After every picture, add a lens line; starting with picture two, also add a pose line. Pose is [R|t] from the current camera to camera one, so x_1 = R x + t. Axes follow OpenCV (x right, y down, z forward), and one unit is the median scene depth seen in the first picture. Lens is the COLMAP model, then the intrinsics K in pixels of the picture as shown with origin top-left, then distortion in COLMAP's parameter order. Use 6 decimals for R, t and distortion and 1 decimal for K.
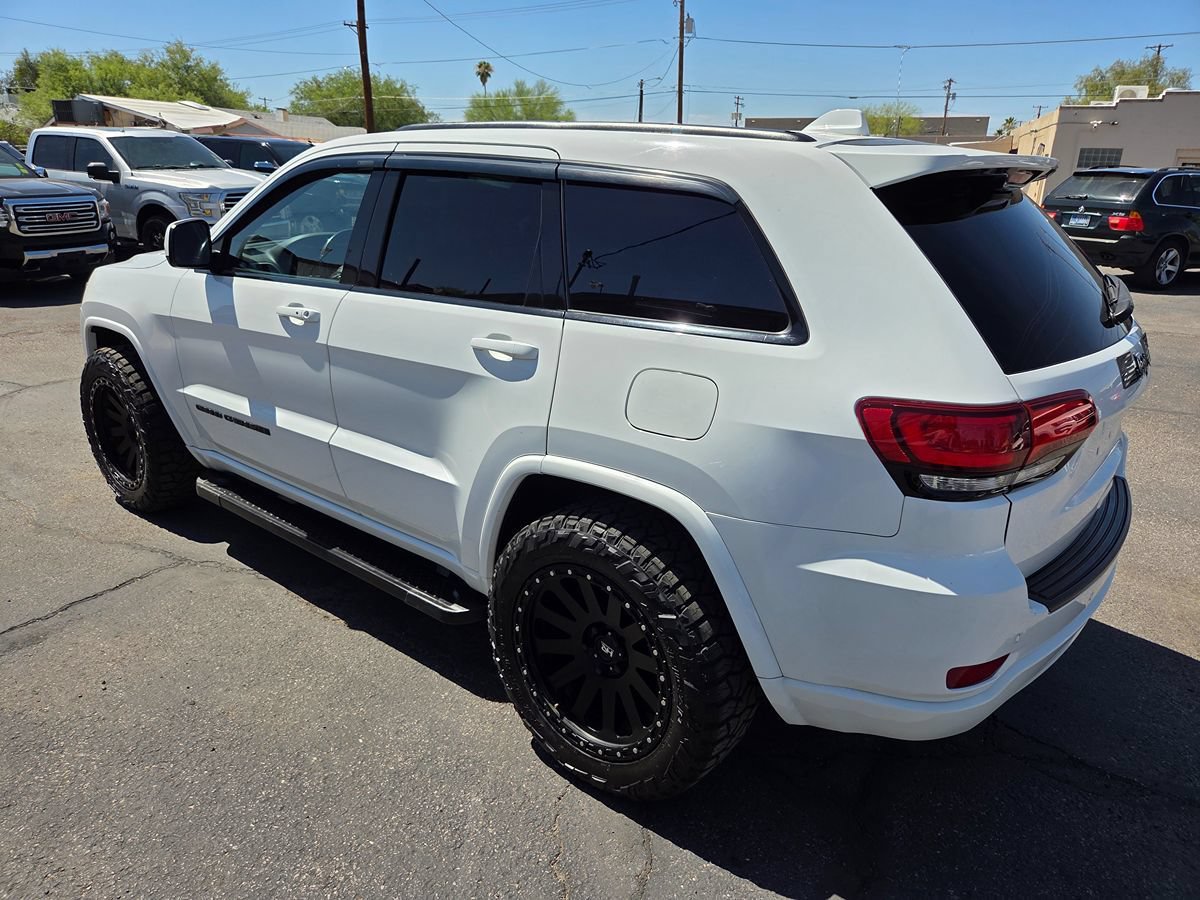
lens RADIAL K [[813.2, 0, 604.3], [0, 813.2, 467.5], [0, 0, 1]] dist [0.054821, -0.044564]
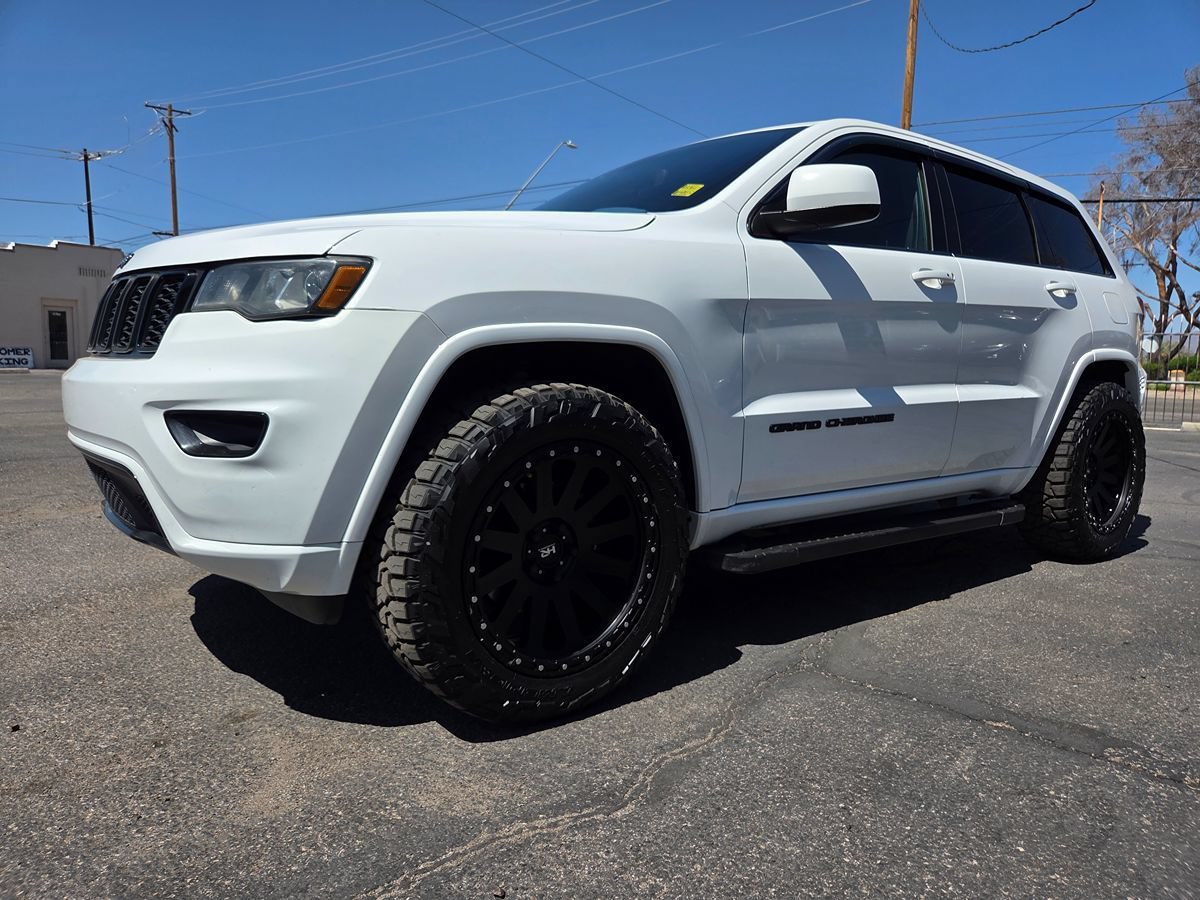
lens RADIAL K [[814.0, 0, 600.0], [0, 814.0, 450.0], [0, 0, 1]] dist [0.054192, -0.047429]
pose [[0.231517, -0.121421, 0.965224, -1.286066], [0.321188, 0.946085, 0.041974, -0.142238], [-0.918280, 0.300301, 0.258034, 1.035748]]
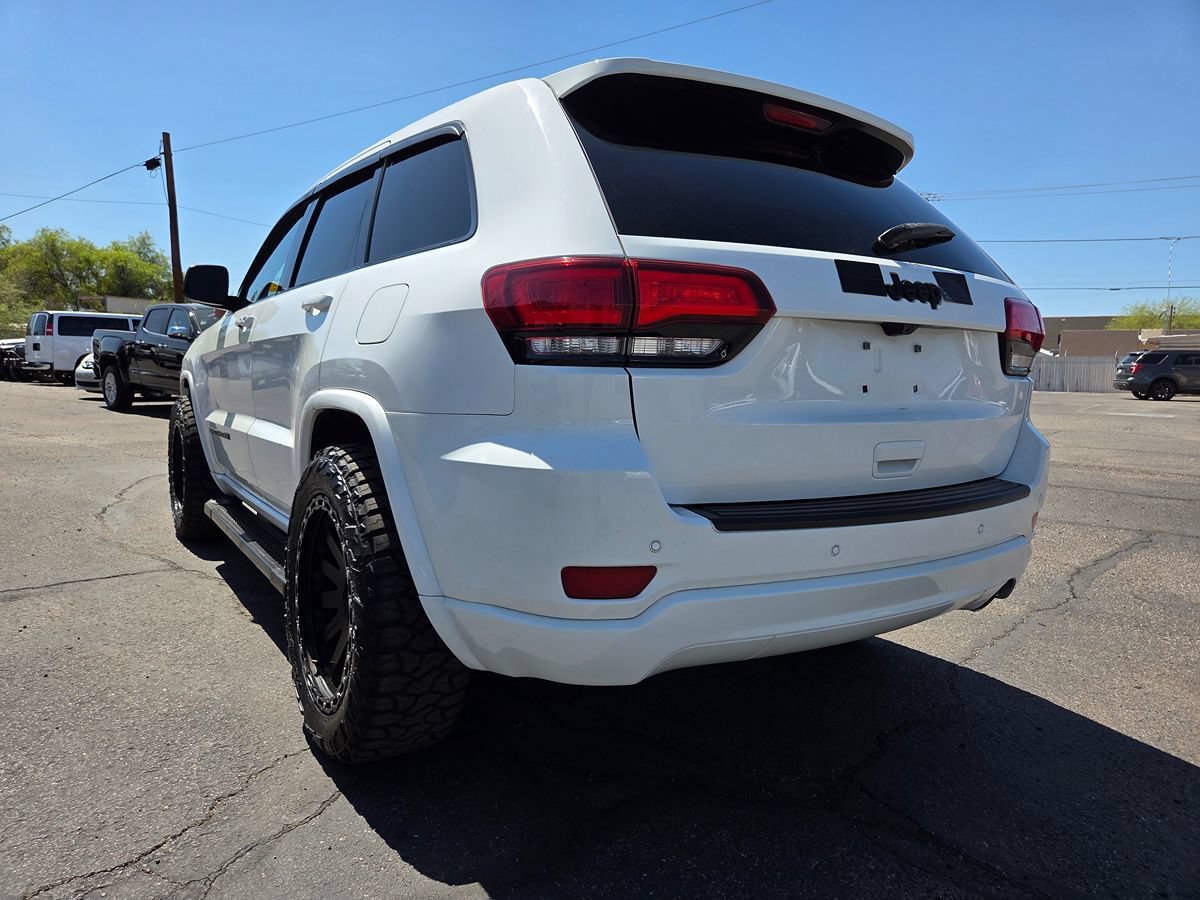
lens RADIAL K [[817.2, 0, 591.7], [0, 817.2, 449.5], [0, 0, 1]] dist [0.053897, -0.046229]
pose [[0.951371, 0.032185, -0.306363, 0.393761], [-0.109134, 0.965238, -0.237499, 0.180984], [0.288069, 0.259384, 0.921811, 0.105356]]
